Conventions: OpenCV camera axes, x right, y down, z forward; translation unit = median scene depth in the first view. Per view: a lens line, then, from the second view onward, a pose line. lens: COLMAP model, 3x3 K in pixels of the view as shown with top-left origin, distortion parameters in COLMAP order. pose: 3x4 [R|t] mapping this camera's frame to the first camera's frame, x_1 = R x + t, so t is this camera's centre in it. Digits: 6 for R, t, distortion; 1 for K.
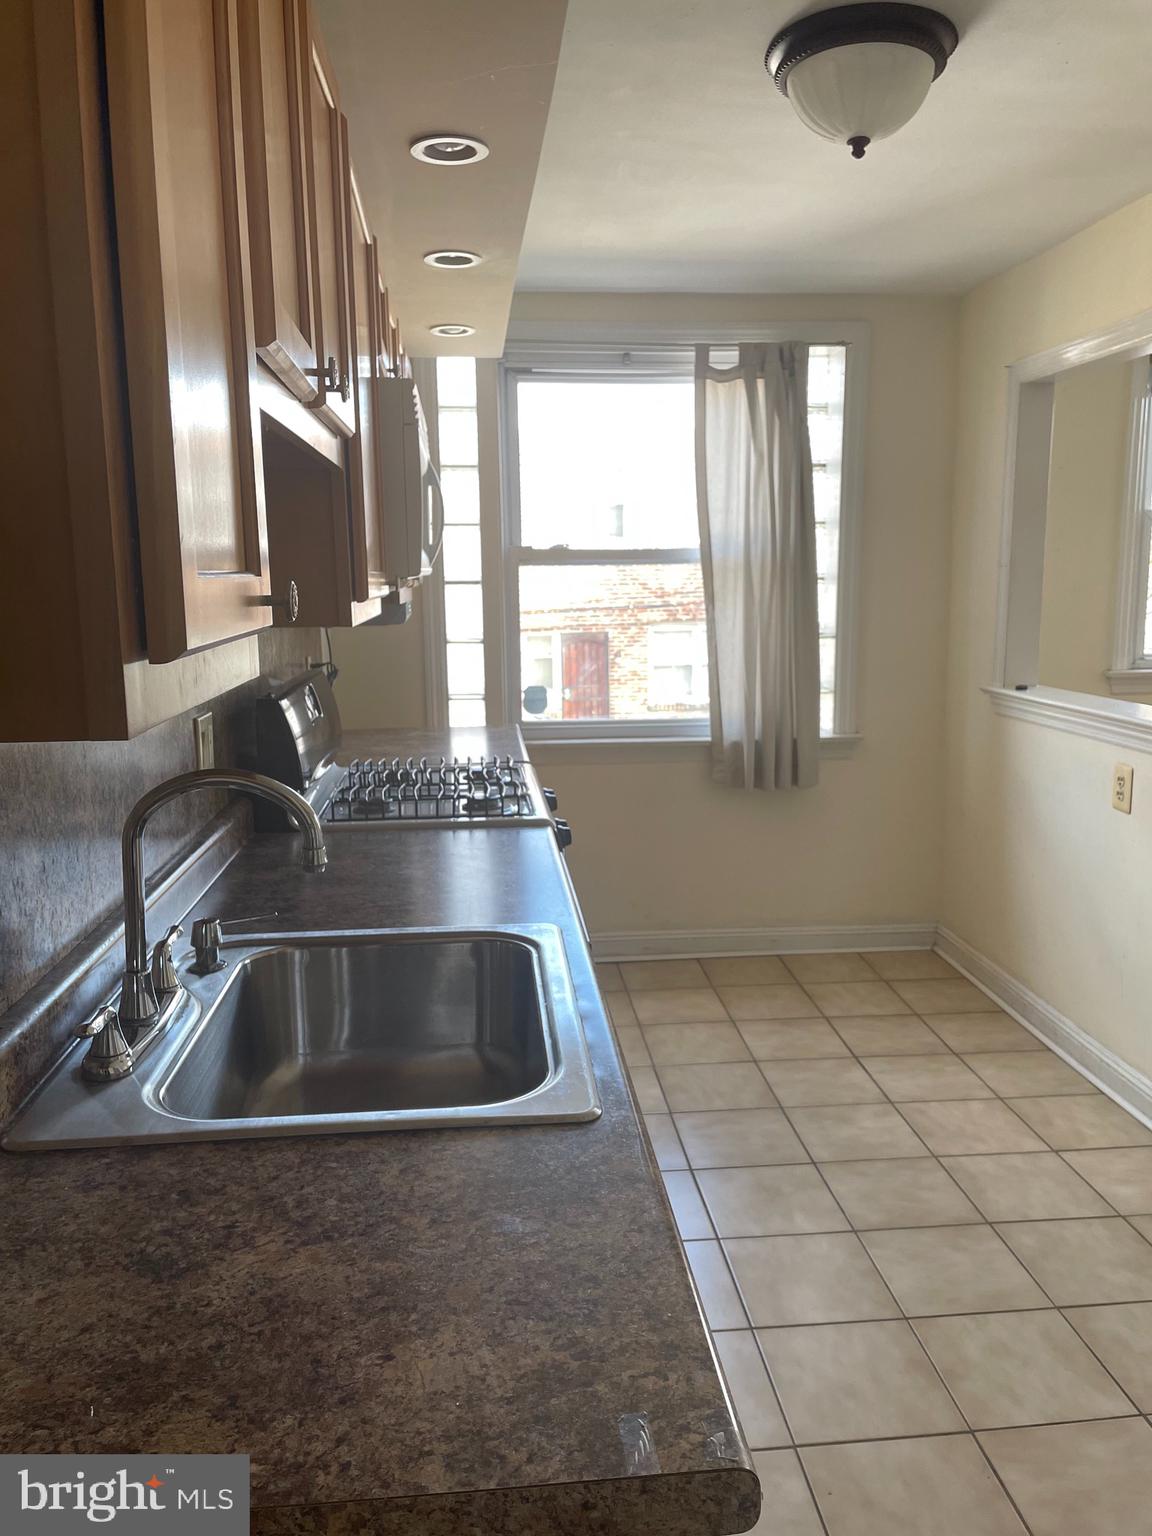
lens RADIAL K [[1160.7, 0, 581.8], [0, 1160.7, 766.8], [0, 0, 1]] dist [0.094566, -0.122504]
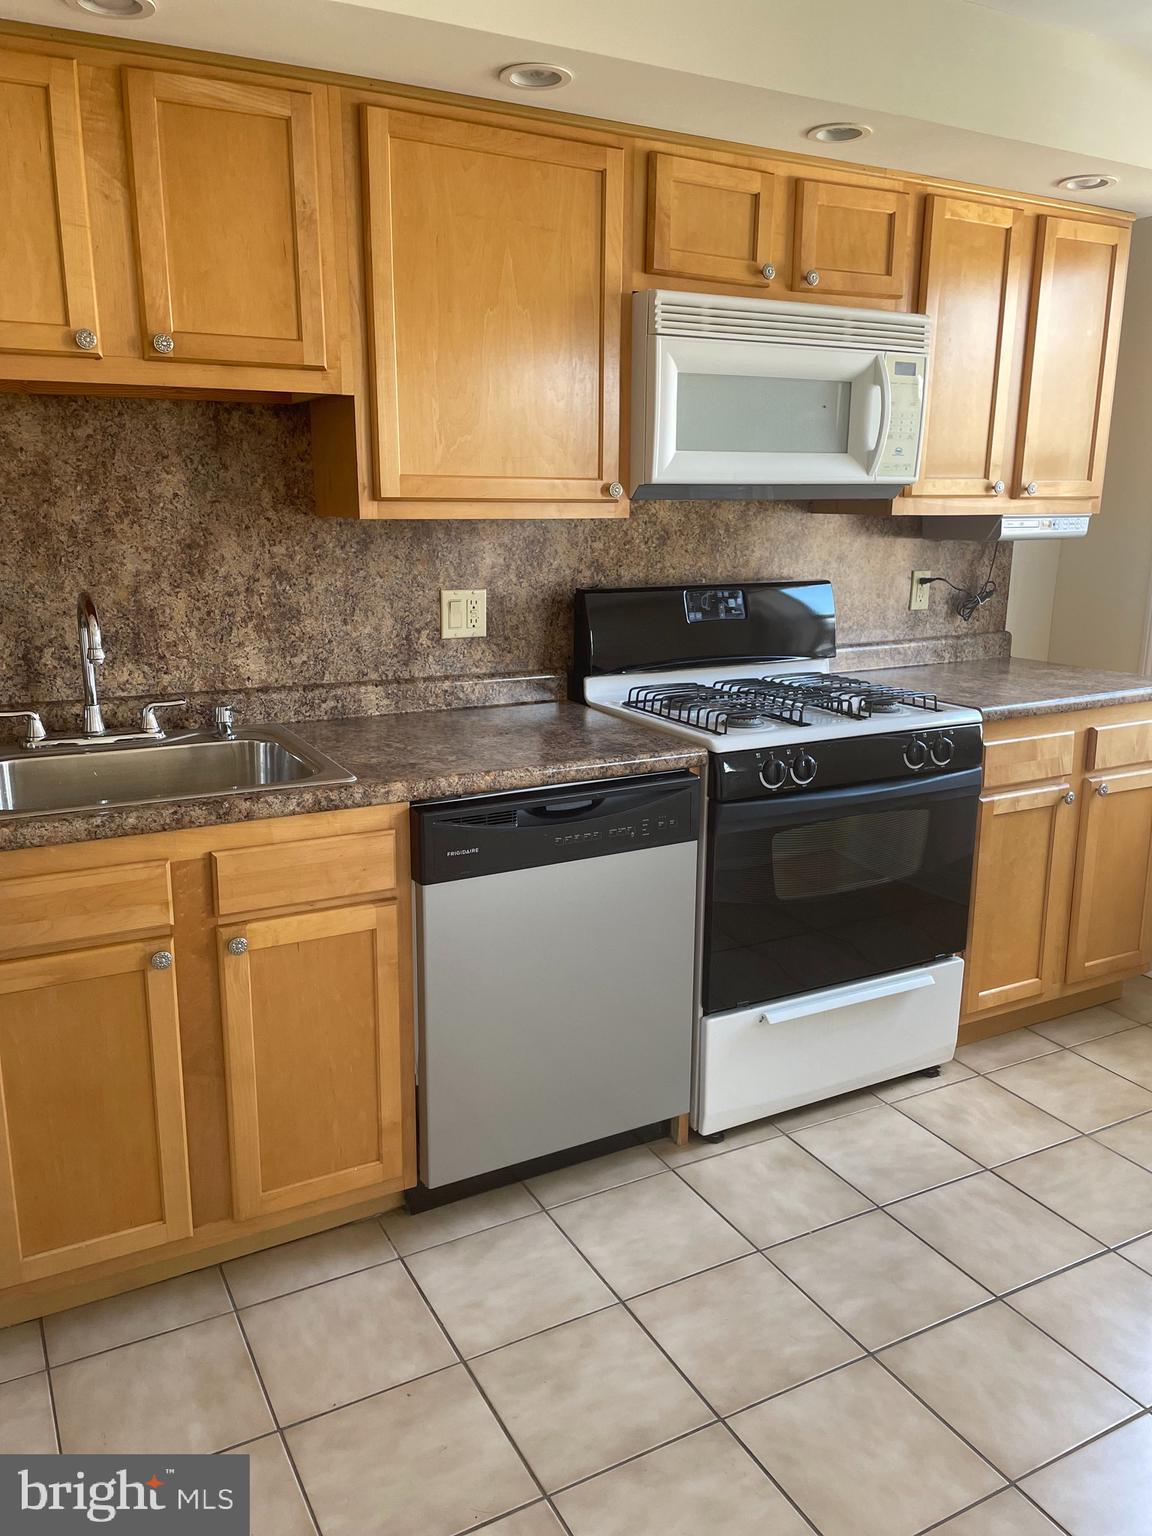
lens RADIAL K [[1160.7, 0, 581.8], [0, 1160.7, 766.8], [0, 0, 1]] dist [0.094566, -0.122504]
pose [[0.393198, 0.221465, -0.892384, 0.748312], [-0.155673, 0.972581, 0.172775, -0.080007], [0.906180, 0.070985, 0.416893, 0.474669]]
